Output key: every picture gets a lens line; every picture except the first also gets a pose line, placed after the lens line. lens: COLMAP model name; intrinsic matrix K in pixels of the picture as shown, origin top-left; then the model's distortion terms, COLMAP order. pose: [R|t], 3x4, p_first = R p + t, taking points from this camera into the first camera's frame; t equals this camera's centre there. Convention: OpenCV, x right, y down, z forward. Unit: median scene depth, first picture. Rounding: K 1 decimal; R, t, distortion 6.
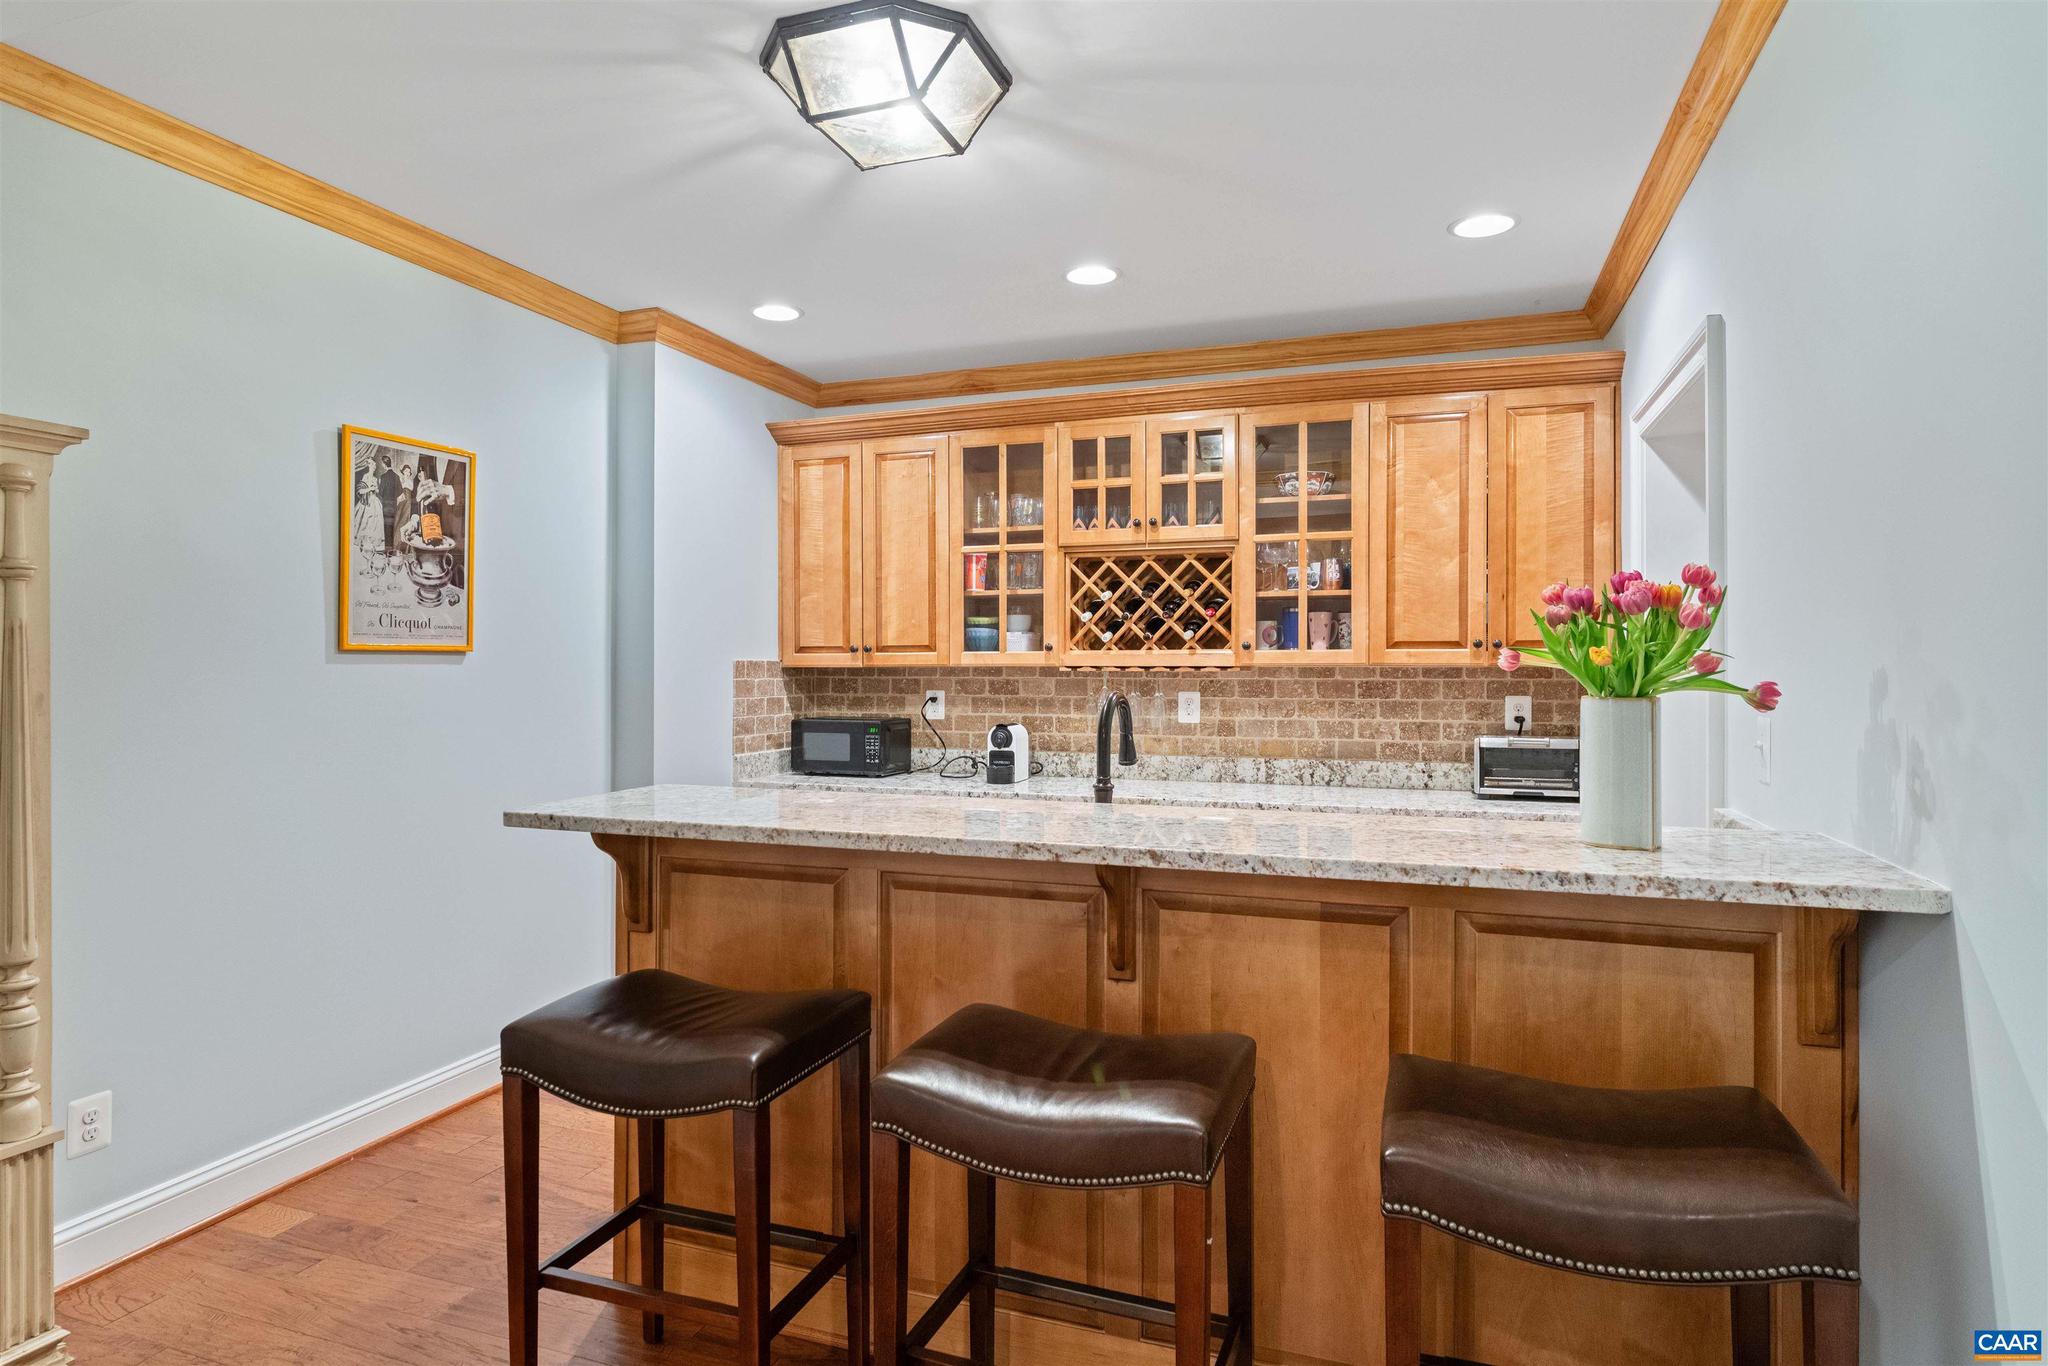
lens RADIAL K [[1134.8, 0, 1018.5], [0, 1134.8, 669.8], [0, 0, 1]] dist [0.002927, 0.000567]
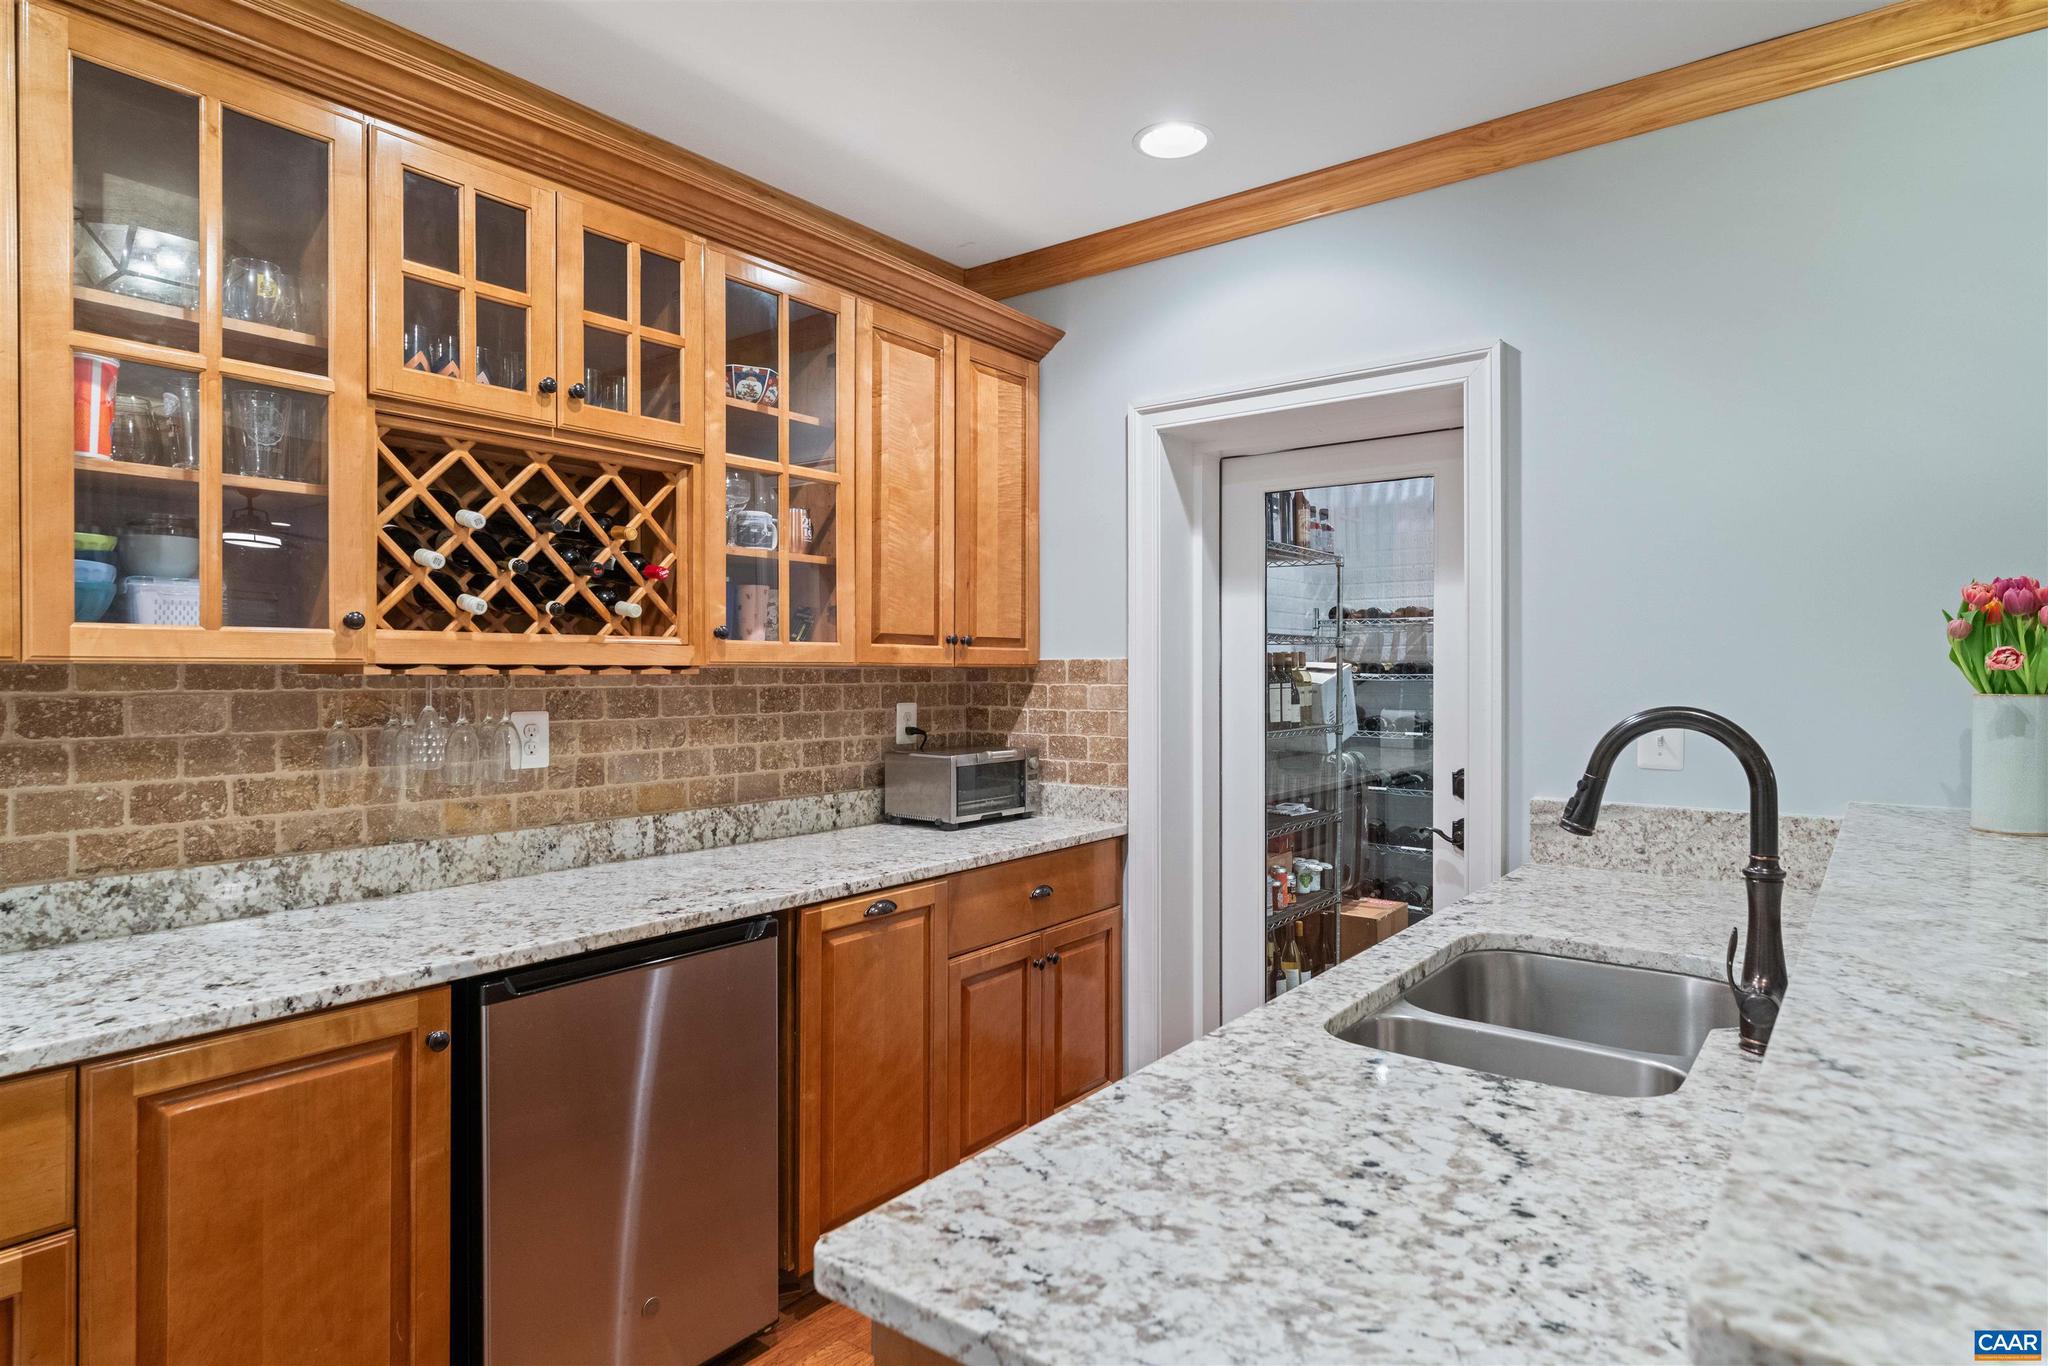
lens RADIAL K [[1134.8, 0, 1015.2], [0, 1134.8, 680.6], [0, 0, 1]] dist [0.002927, 0.000567]
pose [[0.303938, -0.007390, 0.952663, -0.318755], [0.001043, 0.999972, 0.007424, 0.000317], [-0.952691, -0.001263, 0.303937, 0.637320]]
